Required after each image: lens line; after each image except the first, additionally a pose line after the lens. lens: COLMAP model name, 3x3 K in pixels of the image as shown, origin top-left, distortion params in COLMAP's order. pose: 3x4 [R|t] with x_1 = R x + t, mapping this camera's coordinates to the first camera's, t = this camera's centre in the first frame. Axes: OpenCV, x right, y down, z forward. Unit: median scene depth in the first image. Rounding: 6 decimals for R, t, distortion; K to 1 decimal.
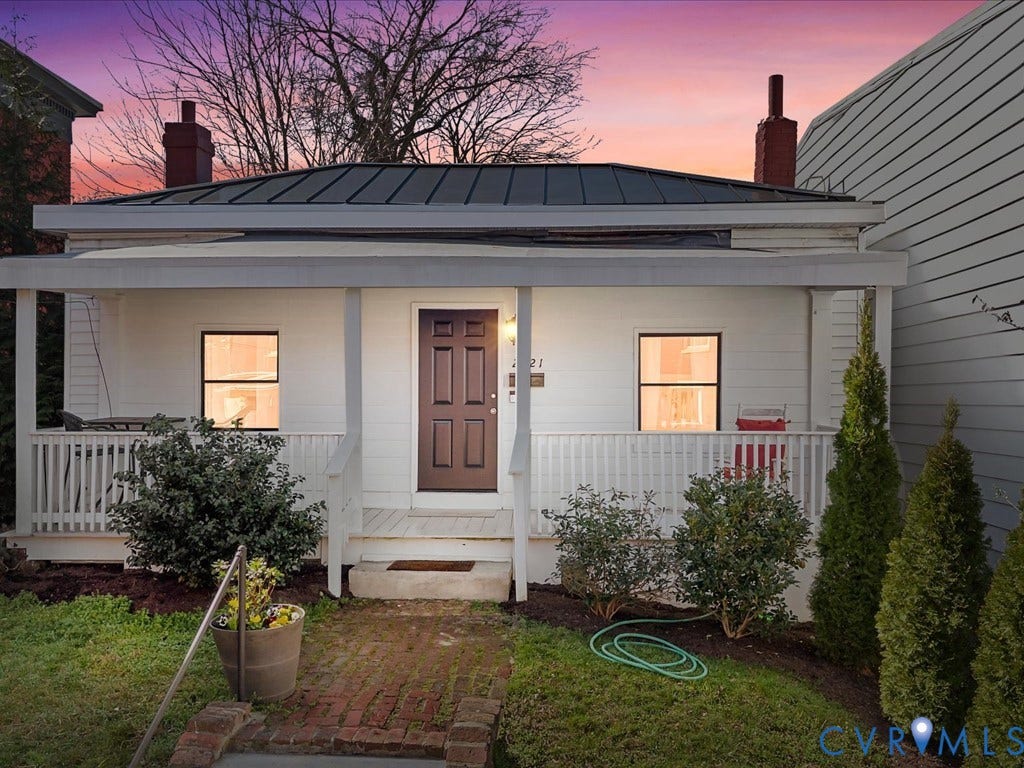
lens RADIAL K [[920.7, 0, 514.1], [0, 920.7, 402.3], [0, 0, 1]] dist [0.012357, -0.000053]
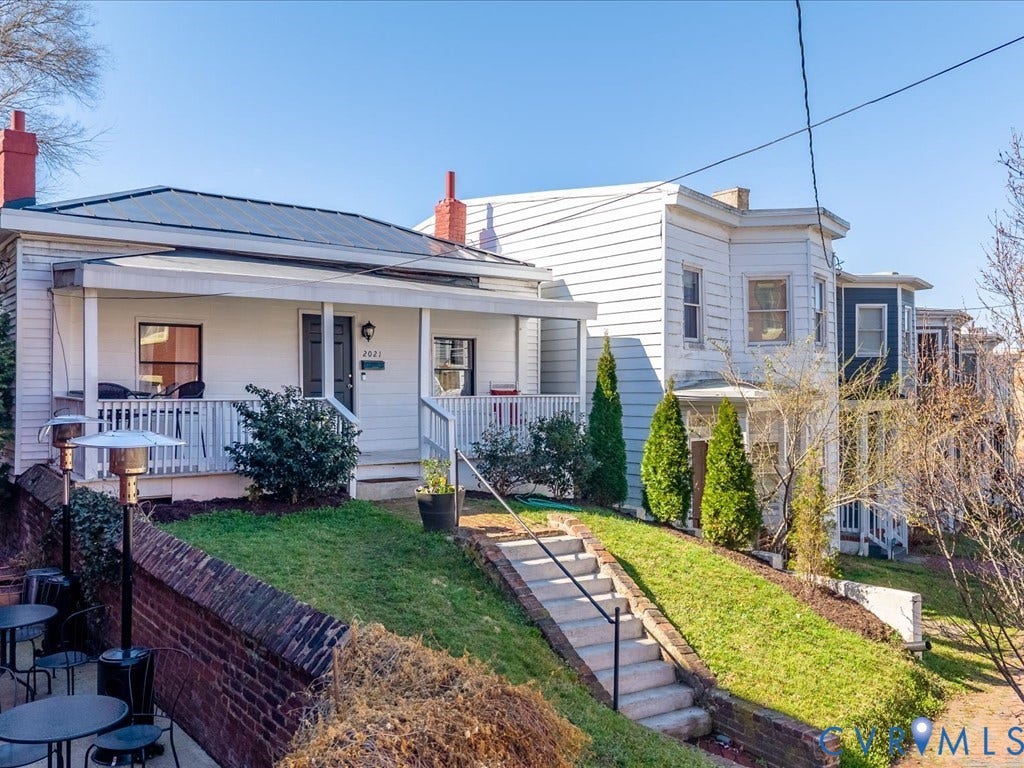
lens RADIAL K [[887.7, 0, 512.0], [0, 887.7, 384.0], [0, 0, 1]] dist [0.076887, -0.123384]
pose [[0.770959, 0.002637, 0.636880, -0.783016], [0.002968, 0.999966, -0.007733, 0.019418], [-0.636878, 0.007852, 0.770924, -0.289479]]
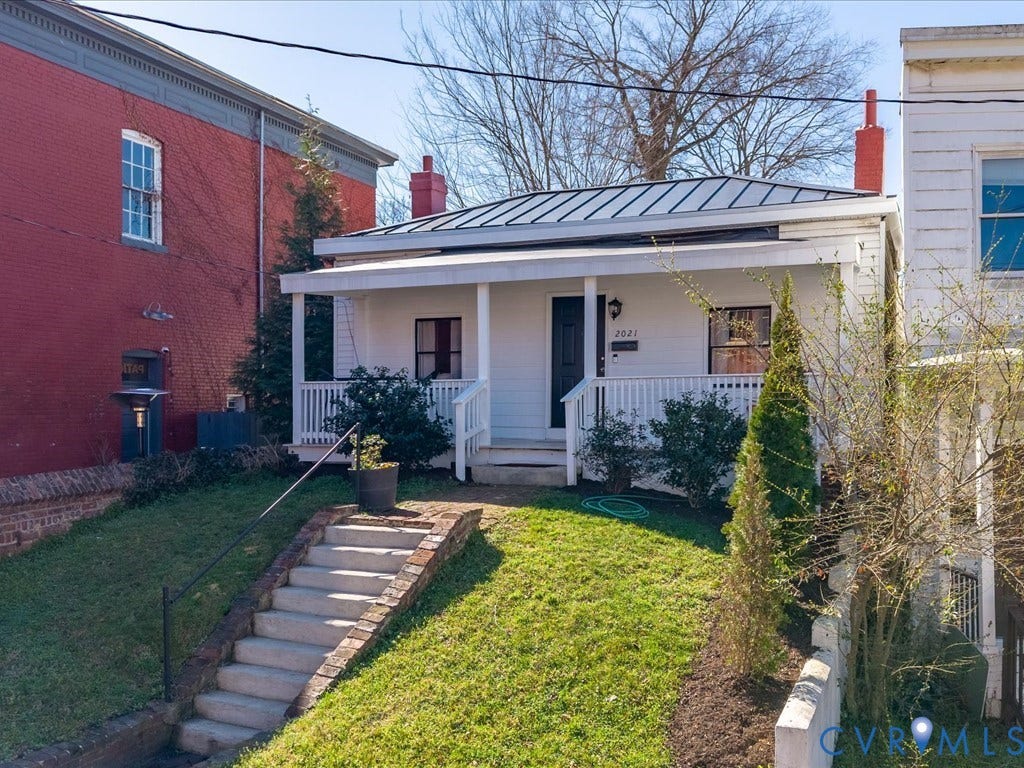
lens RADIAL K [[936.4, 0, 566.7], [0, 936.4, 406.0], [0, 0, 1]] dist [0.034710, -0.017404]
pose [[0.948347, -0.004778, -0.317199, 0.392356], [0.004442, 0.999989, -0.001782, 0.071127], [0.317204, 0.000281, 0.948357, -0.364170]]
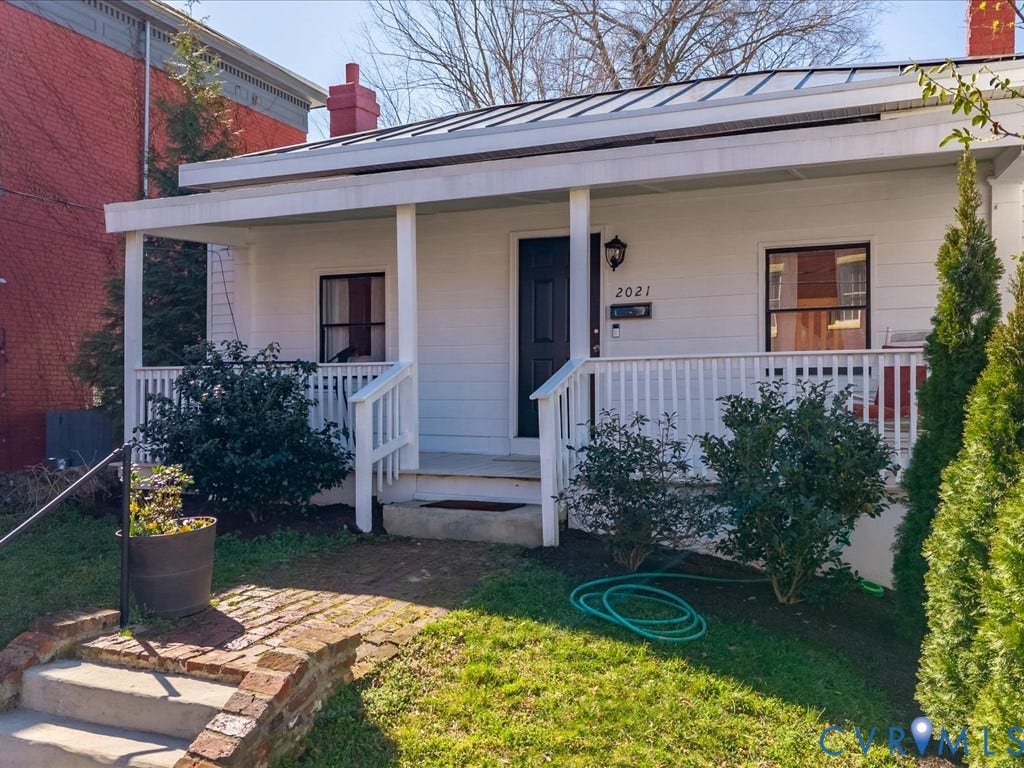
lens RADIAL K [[912.9, 0, 512.0], [0, 912.9, 384.0], [0, 0, 1]] dist [0.009429, 0.000669]
pose [[0.937889, -0.010025, -0.346790, 0.220041], [0.004601, 0.999854, -0.016460, 0.062952], [0.346905, 0.013842, 0.937798, 0.149980]]
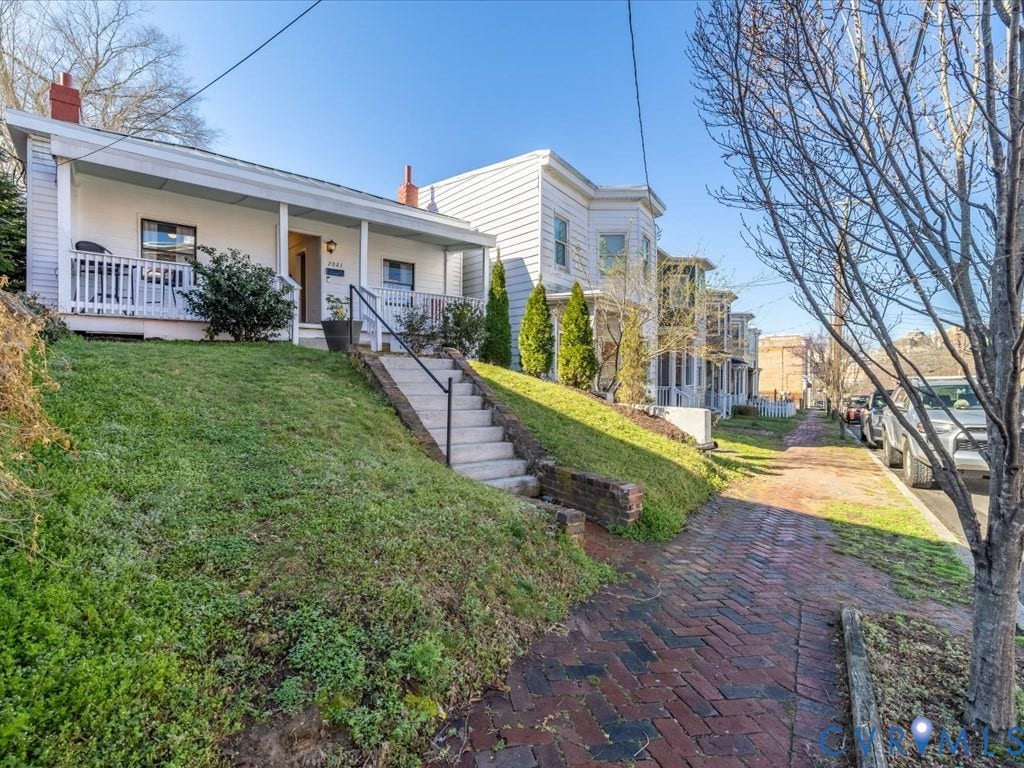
lens RADIAL K [[487.9, 0, 510.1], [0, 487.9, 371.2], [0, 0, 1]] dist [0.003672, 0.000391]
pose [[0.740670, 0.000270, 0.671869, -0.475399], [-0.005347, 0.999971, 0.005492, 0.210047], [-0.671847, -0.007660, 0.740650, -0.128553]]
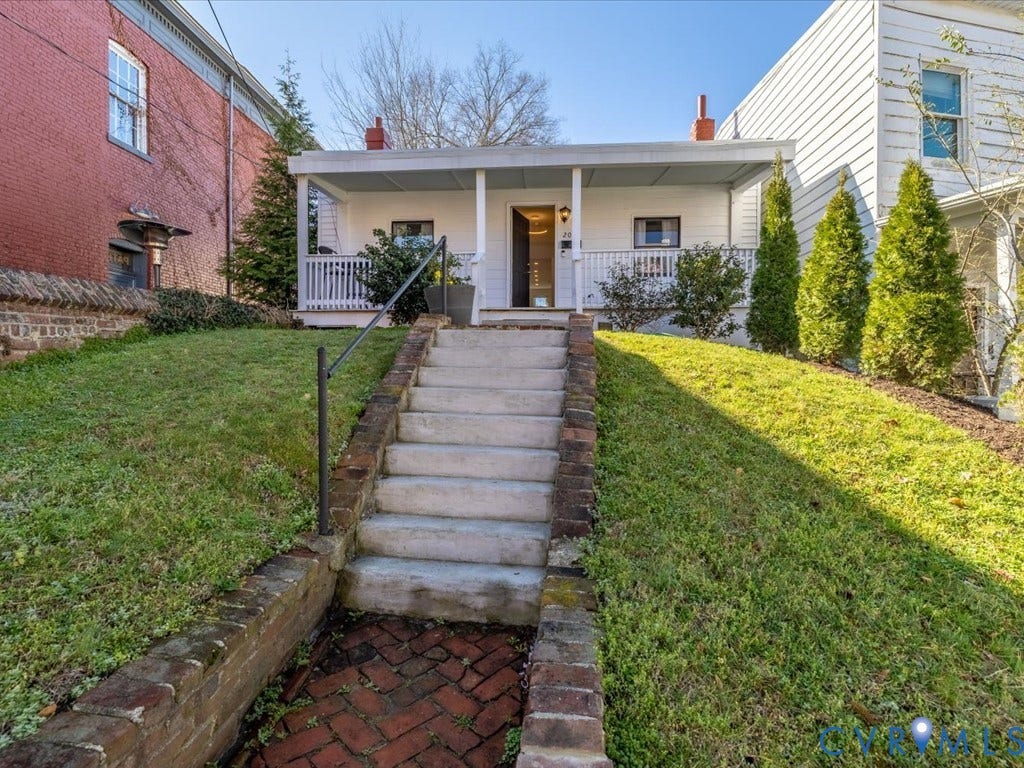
lens RADIAL K [[492.9, 0, 513.9], [0, 492.9, 370.3], [0, 0, 1]] dist [0.004802, 0.001236]
pose [[0.999577, -0.002217, -0.029010, -0.074704], [0.002360, 0.999985, 0.004901, 0.230949], [0.028999, -0.004968, 0.999567, 0.029964]]
